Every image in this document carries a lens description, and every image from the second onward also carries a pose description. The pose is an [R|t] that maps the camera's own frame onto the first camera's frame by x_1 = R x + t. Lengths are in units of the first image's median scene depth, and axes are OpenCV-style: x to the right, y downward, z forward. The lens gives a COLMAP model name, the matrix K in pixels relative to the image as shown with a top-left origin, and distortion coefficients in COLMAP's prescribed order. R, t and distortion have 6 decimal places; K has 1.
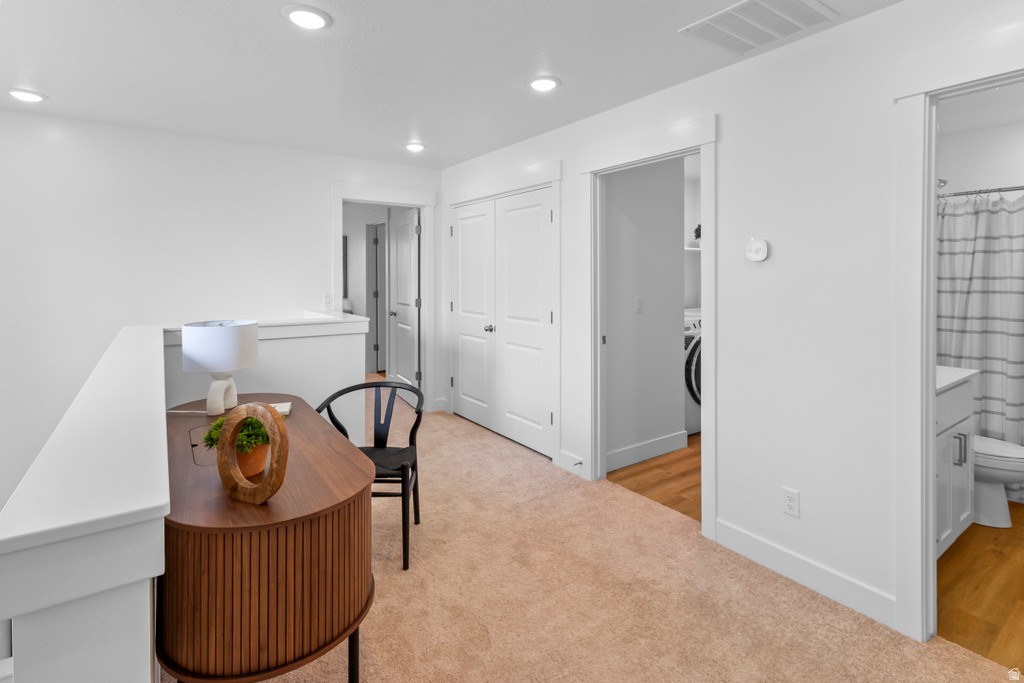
lens RADIAL K [[489.9, 0, 499.3], [0, 489.9, 275.7], [0, 0, 1]] dist [0.004340, 0.000128]
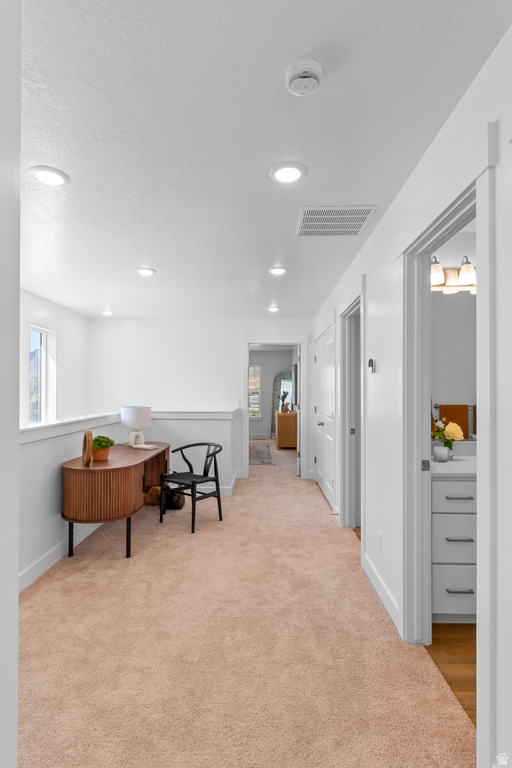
lens RADIAL K [[392.0, 0, 257.1], [0, 392.0, 385.6], [0, 0, 1]] dist [-0.001535, -0.000394]
pose [[0.805338, -0.007002, -0.592775, 0.854140], [-0.005457, 0.999800, -0.019223, 0.027078], [0.592791, 0.018716, 0.805139, -0.117816]]
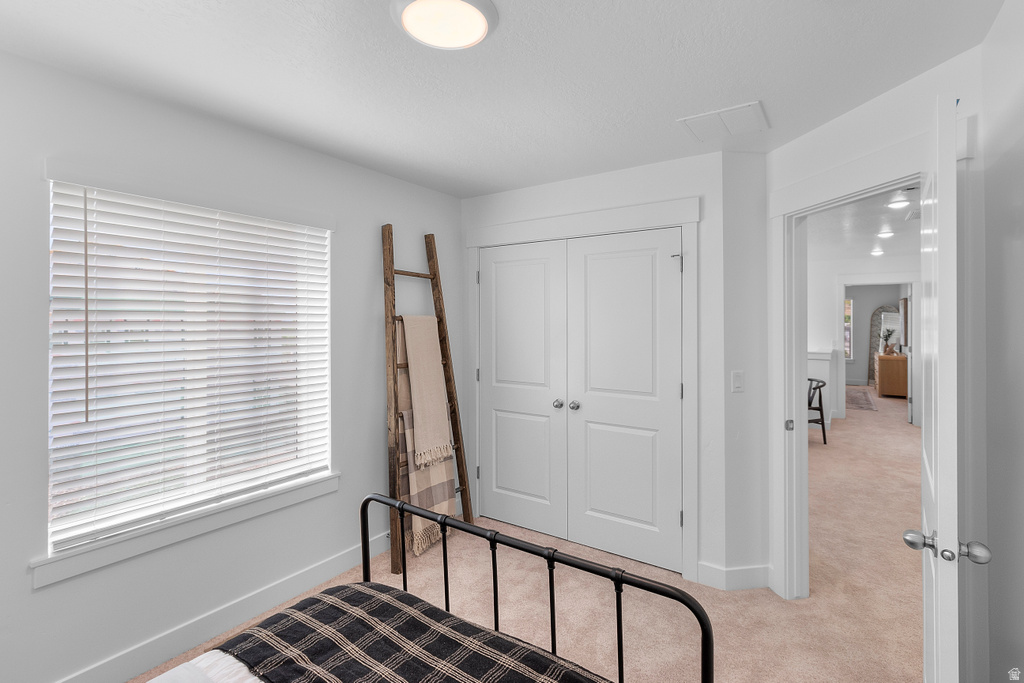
lens RADIAL K [[489.9, 0, 512.5], [0, 489.9, 317.9], [0, 0, 1]] dist [0.004340, 0.000128]
pose [[0.352017, -0.004885, -0.935981, 1.450400], [-0.006735, 0.999947, -0.007751, -0.032137], [0.935969, 0.009032, 0.351965, -1.121938]]
